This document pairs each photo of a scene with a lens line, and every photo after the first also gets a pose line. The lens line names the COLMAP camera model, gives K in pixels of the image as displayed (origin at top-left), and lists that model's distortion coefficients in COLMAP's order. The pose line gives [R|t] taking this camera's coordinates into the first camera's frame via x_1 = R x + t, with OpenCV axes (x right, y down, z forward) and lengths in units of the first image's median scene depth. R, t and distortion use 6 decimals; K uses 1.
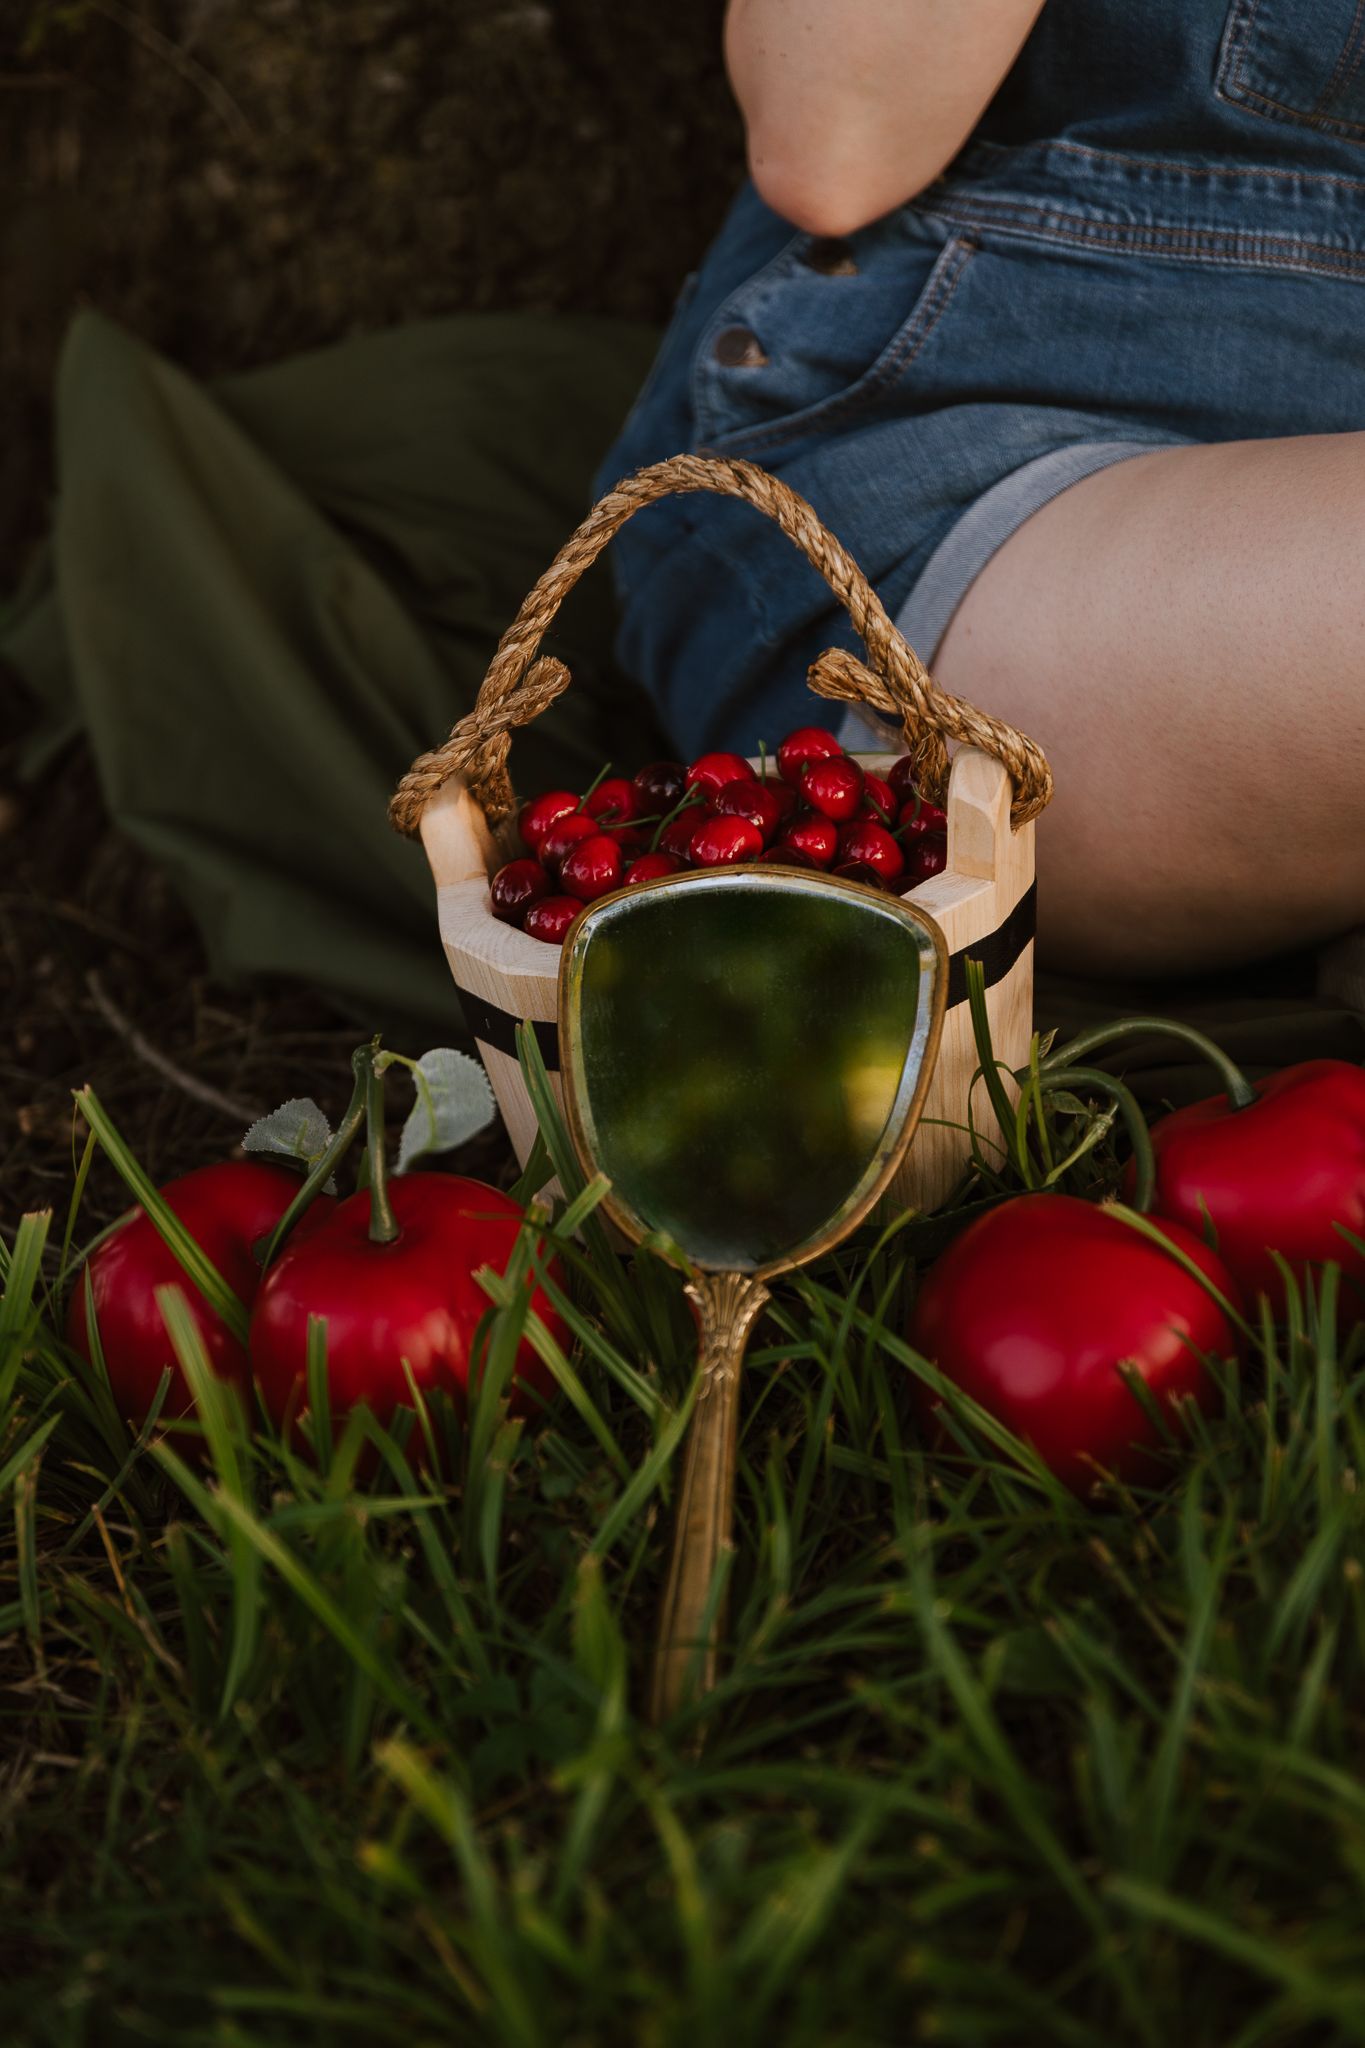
lens RADIAL K [[3980.8, 0, 682.5], [0, 3980.8, 1024.0], [0, 0, 1]] dist [-0.001959, -0.081209]
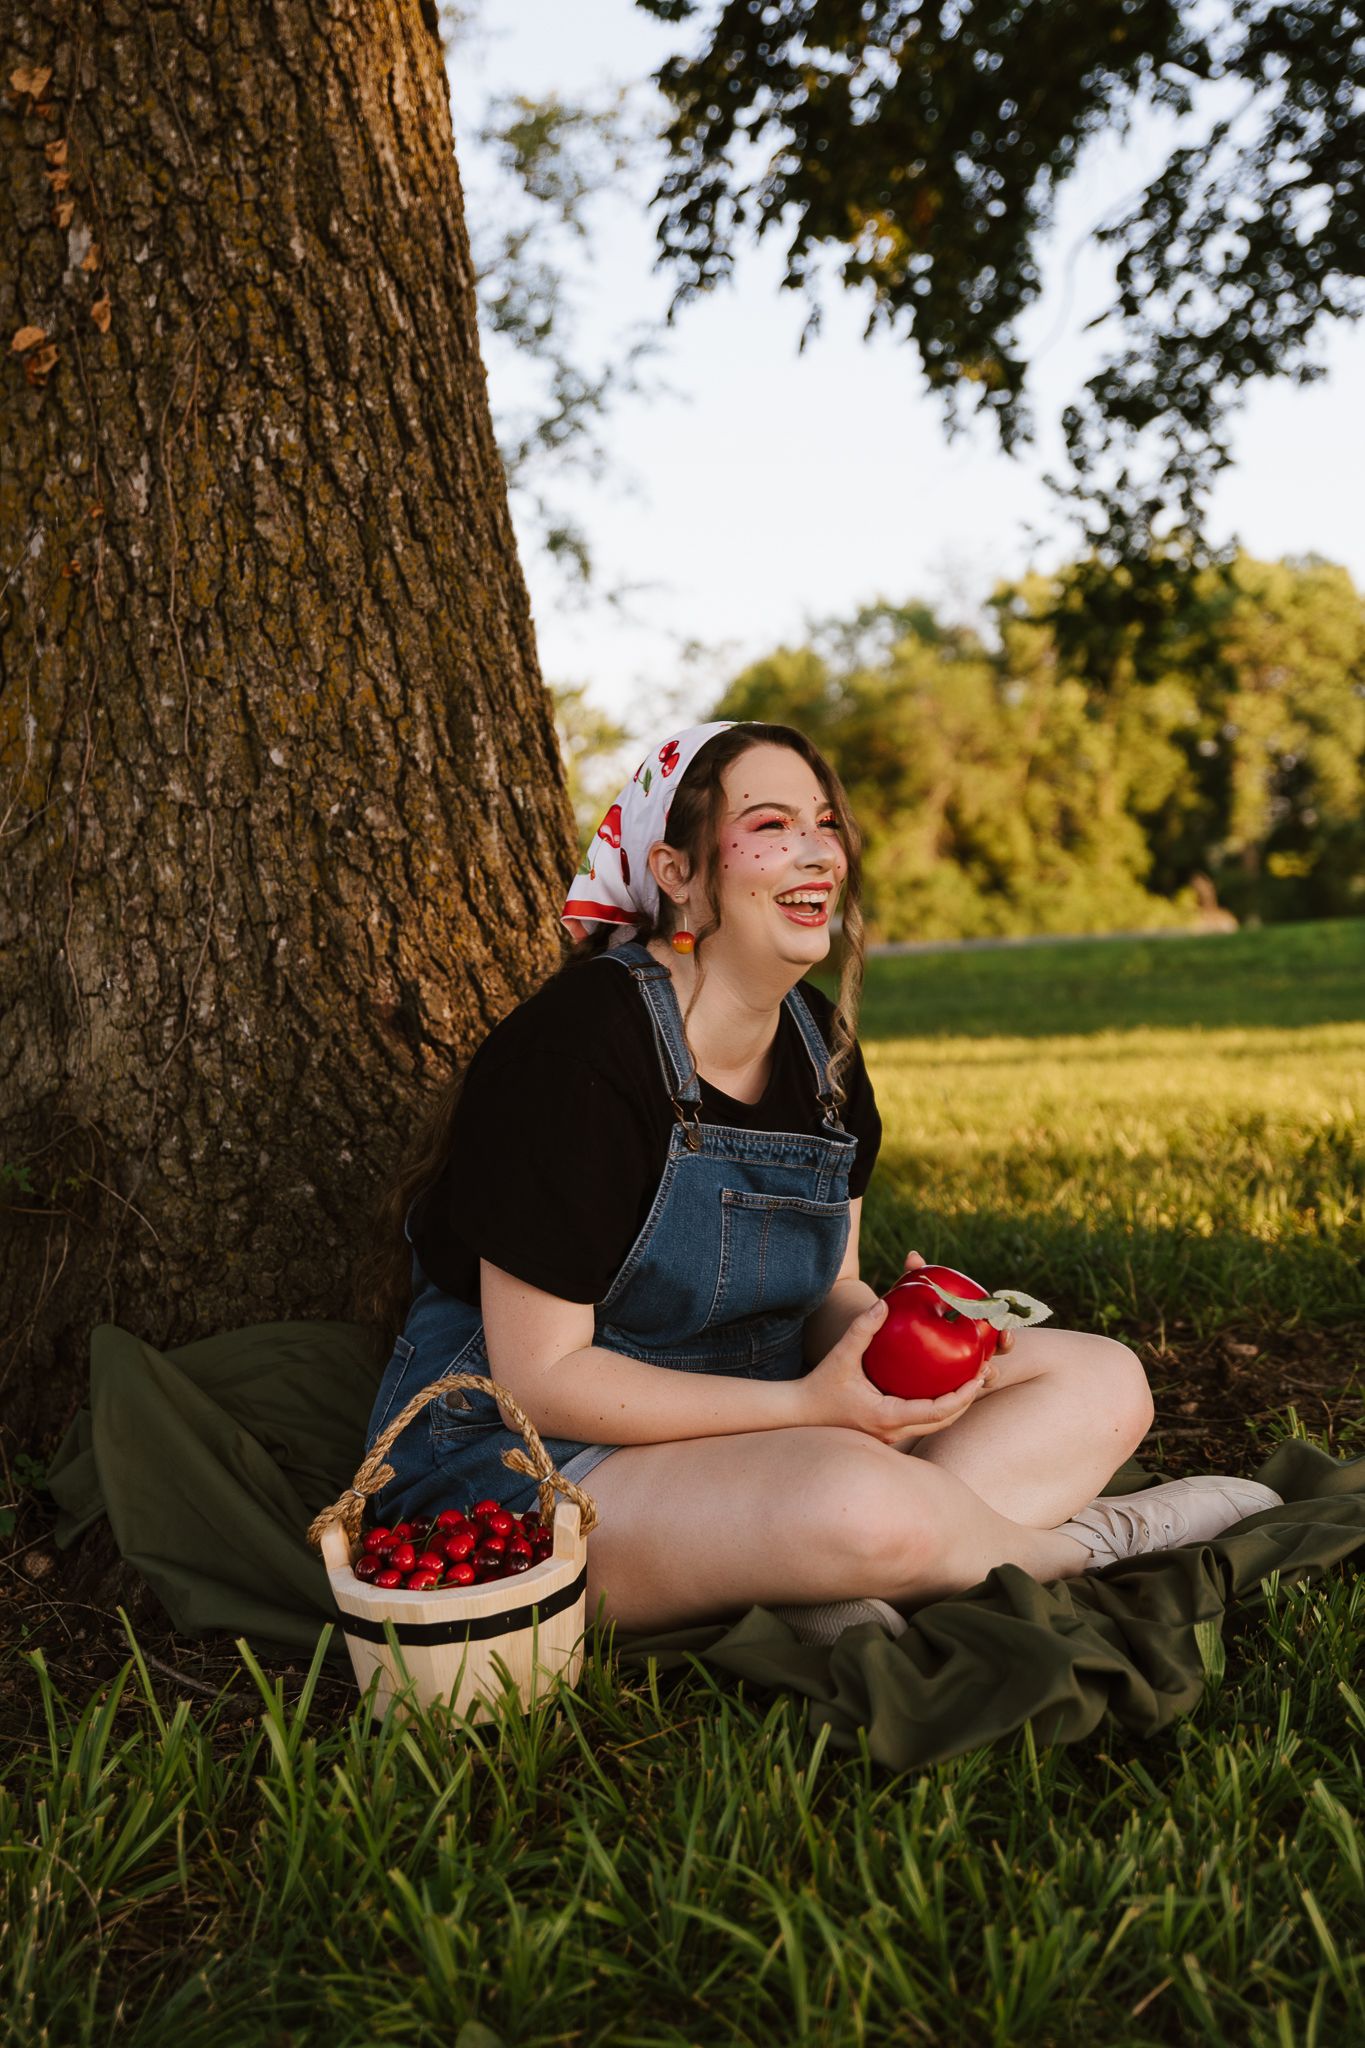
lens RADIAL K [[2614.2, 0, 682.5], [0, 2614.2, 1024.0], [0, 0, 1]] dist [0.005950, -0.027214]
pose [[0.978535, 0.028810, 0.204056, -0.204884], [0.032449, 0.956287, -0.290625, 0.126362], [-0.203509, 0.291009, 0.934825, -0.617228]]
